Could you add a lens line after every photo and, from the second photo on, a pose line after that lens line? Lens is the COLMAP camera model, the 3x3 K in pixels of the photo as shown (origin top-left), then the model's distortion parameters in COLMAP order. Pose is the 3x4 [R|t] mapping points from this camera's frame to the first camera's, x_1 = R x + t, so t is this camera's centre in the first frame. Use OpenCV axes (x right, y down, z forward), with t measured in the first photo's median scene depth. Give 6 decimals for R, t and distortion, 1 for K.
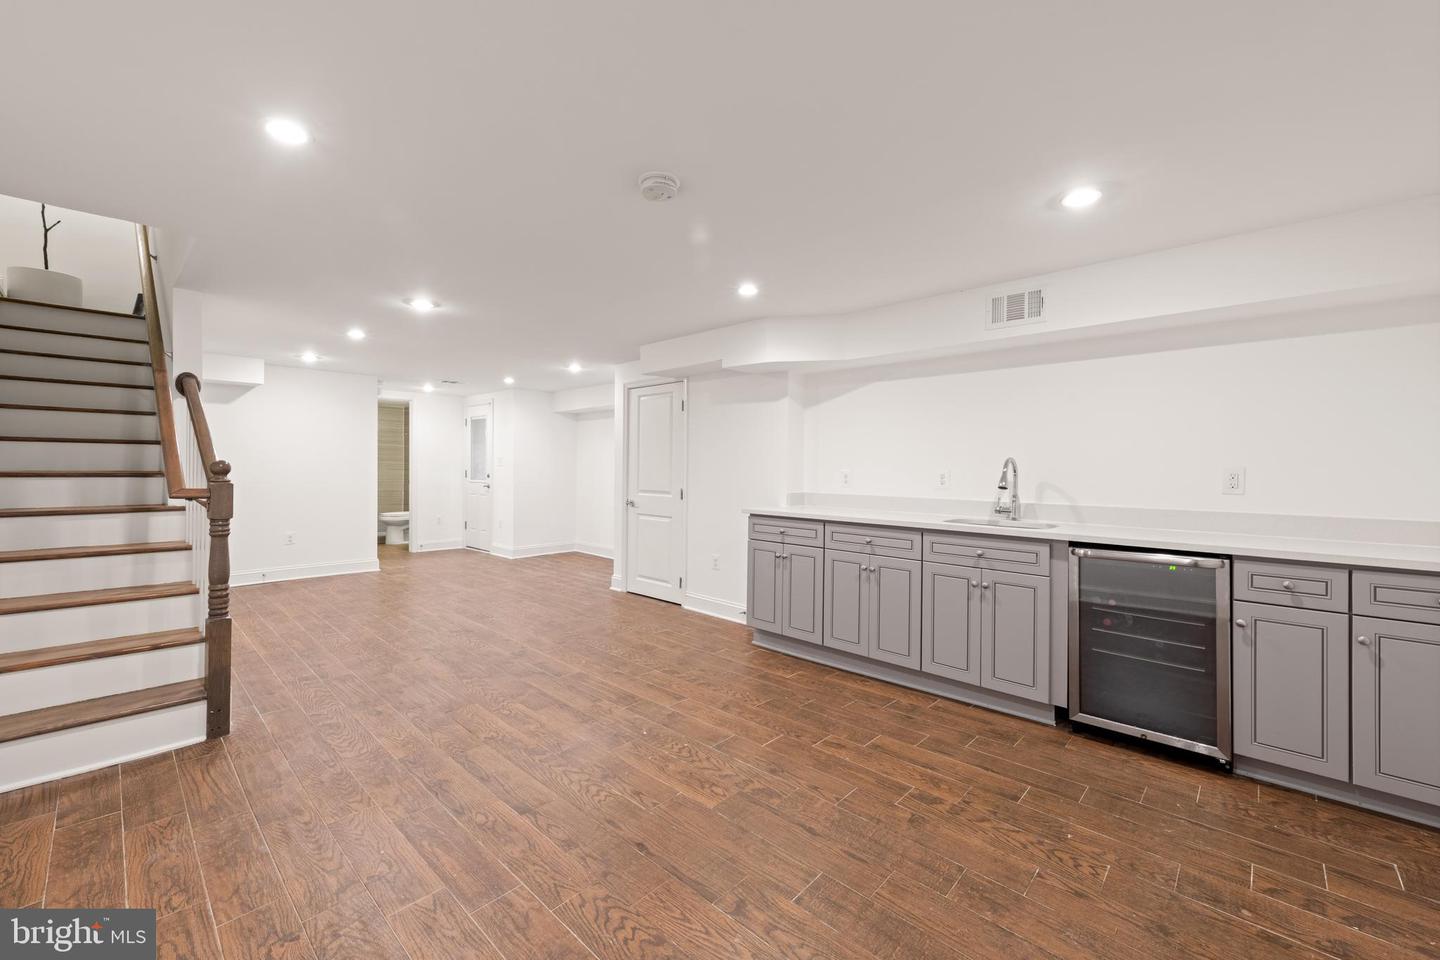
lens RADIAL K [[566.6, 0, 718.8], [0, 566.6, 468.5], [0, 0, 1]] dist [0.013133, -0.003263]
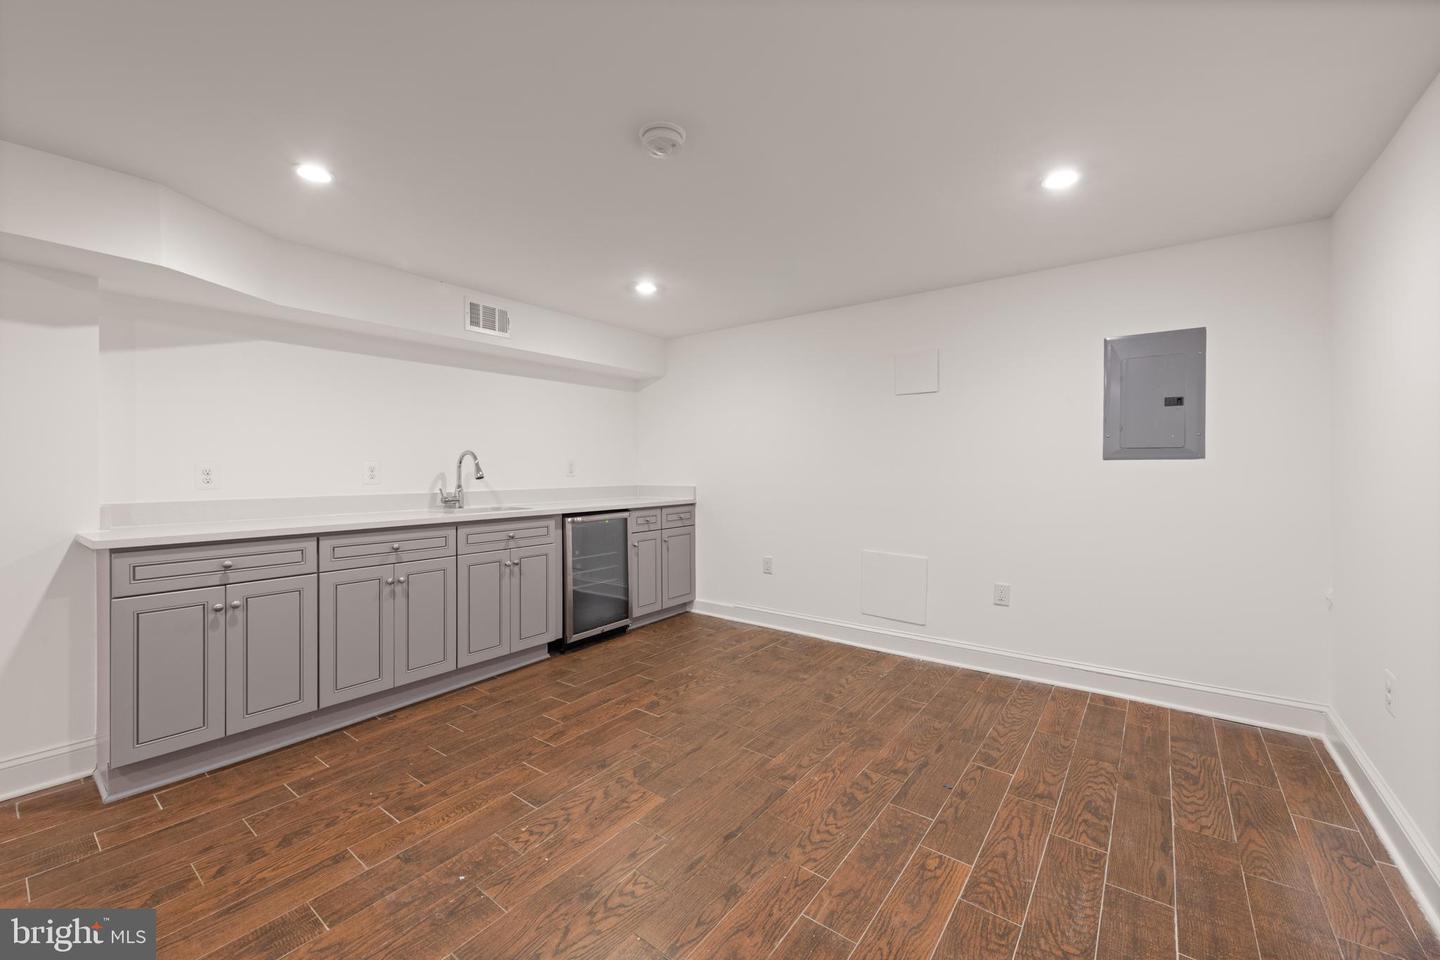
lens RADIAL K [[566.6, 0, 721.2], [0, 566.6, 468.8], [0, 0, 1]] dist [0.013133, -0.003263]
pose [[-0.092159, -0.016417, 0.995609, -0.758915], [0.000748, 0.999863, 0.016557, -0.001872], [-0.995744, 0.002270, -0.092134, 0.745545]]
